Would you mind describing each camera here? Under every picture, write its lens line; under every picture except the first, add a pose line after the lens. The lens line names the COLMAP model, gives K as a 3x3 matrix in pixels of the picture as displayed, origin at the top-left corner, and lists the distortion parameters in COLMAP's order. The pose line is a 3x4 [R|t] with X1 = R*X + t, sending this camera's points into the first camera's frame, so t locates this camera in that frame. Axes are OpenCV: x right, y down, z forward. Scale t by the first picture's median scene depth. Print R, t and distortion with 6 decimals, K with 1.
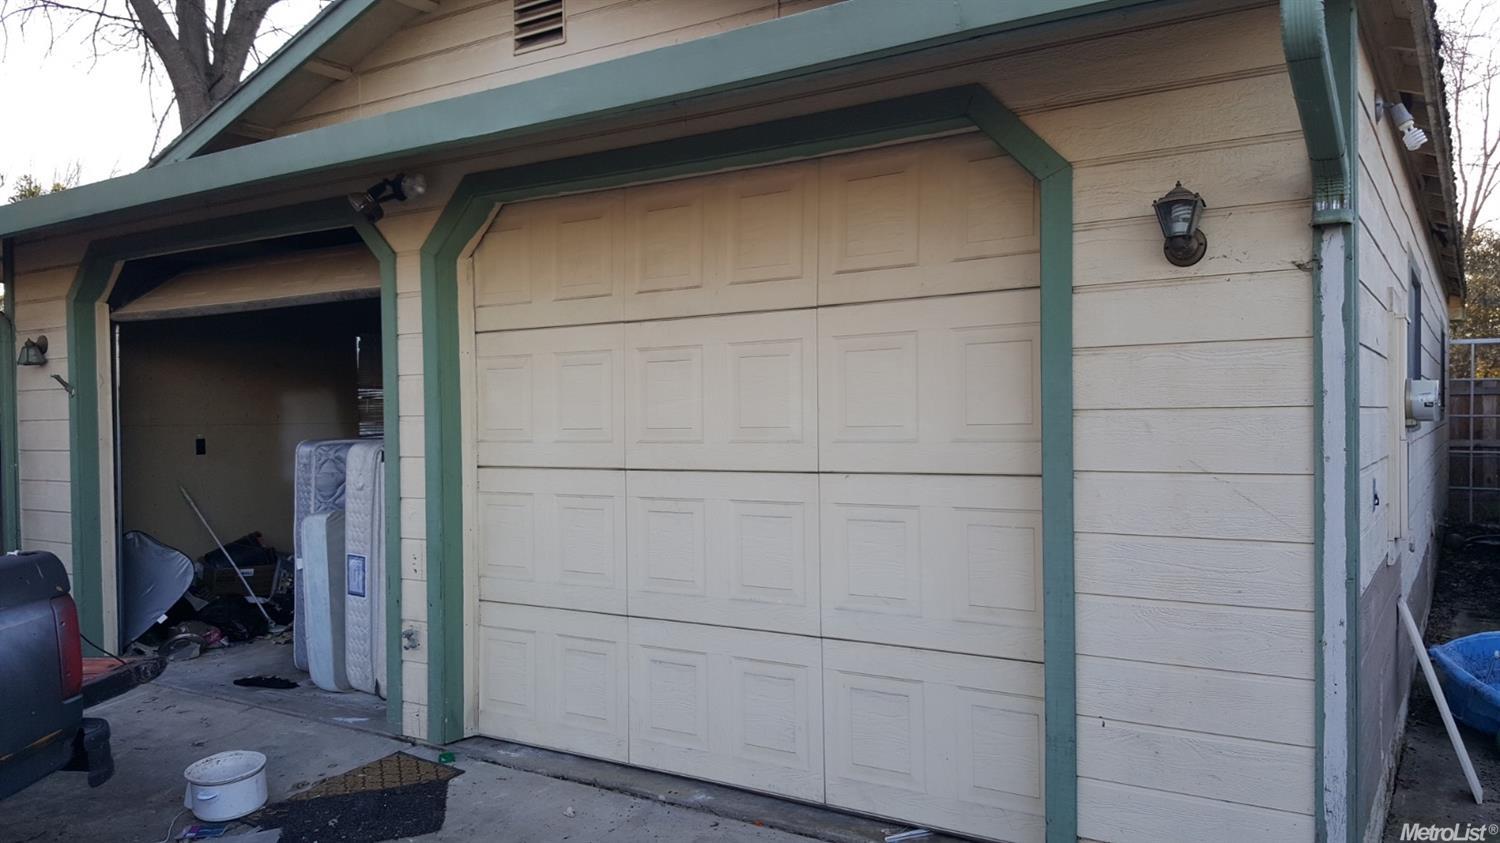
lens RADIAL K [[1074.3, 0, 731.1], [0, 1074.3, 432.6], [0, 0, 1]] dist [0.113651, -0.198694]
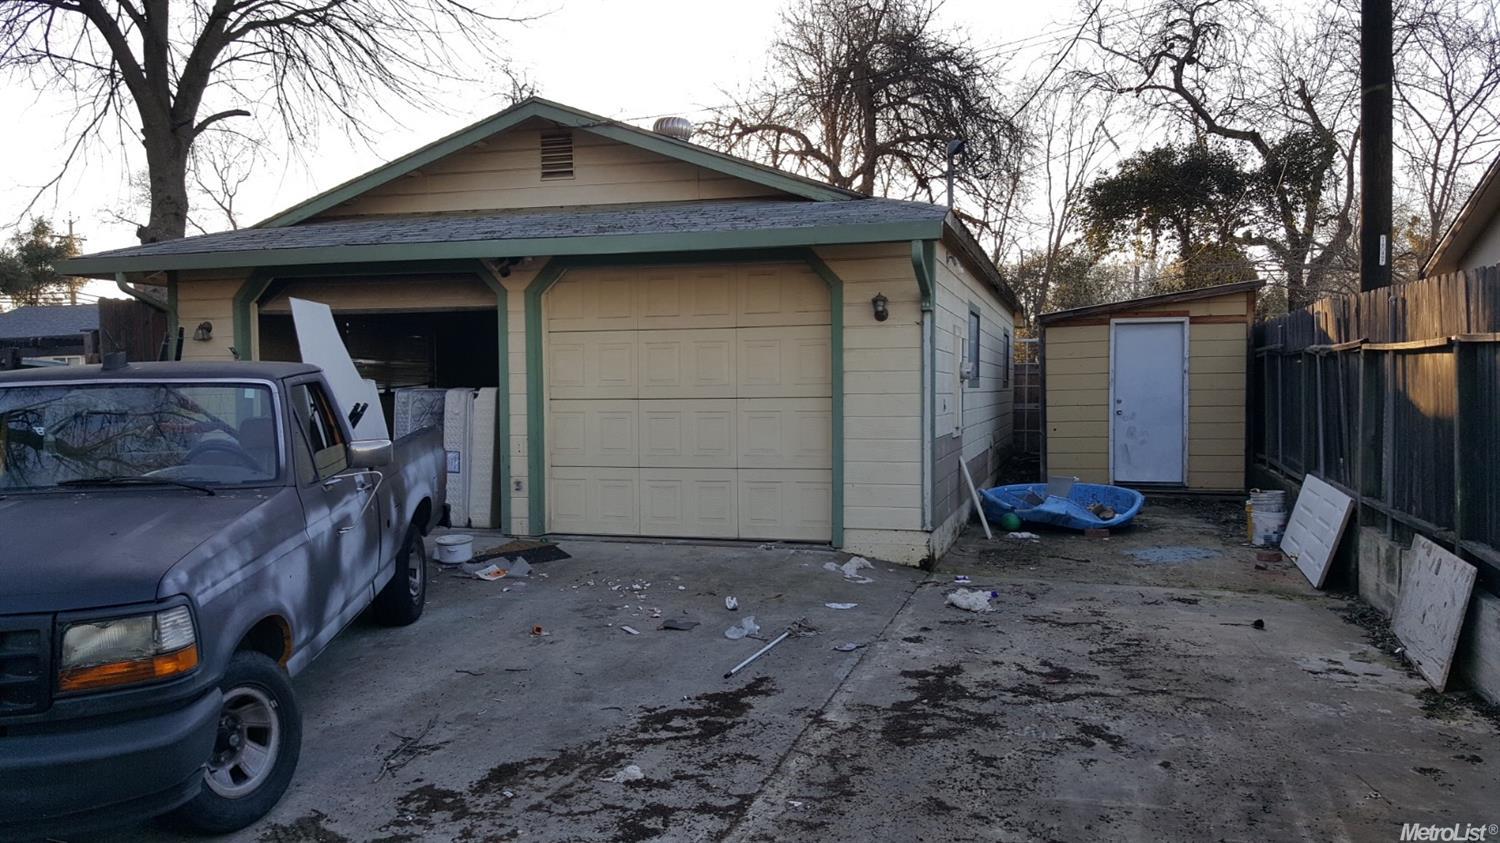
lens RADIAL K [[1074.3, 0, 731.1], [0, 1074.3, 432.6], [0, 0, 1]] dist [0.113651, -0.198694]
pose [[0.957079, -0.005384, 0.289777, -0.676546], [-0.001075, 0.999755, 0.022127, 0.066474], [-0.289825, -0.021489, 0.956838, -1.382437]]
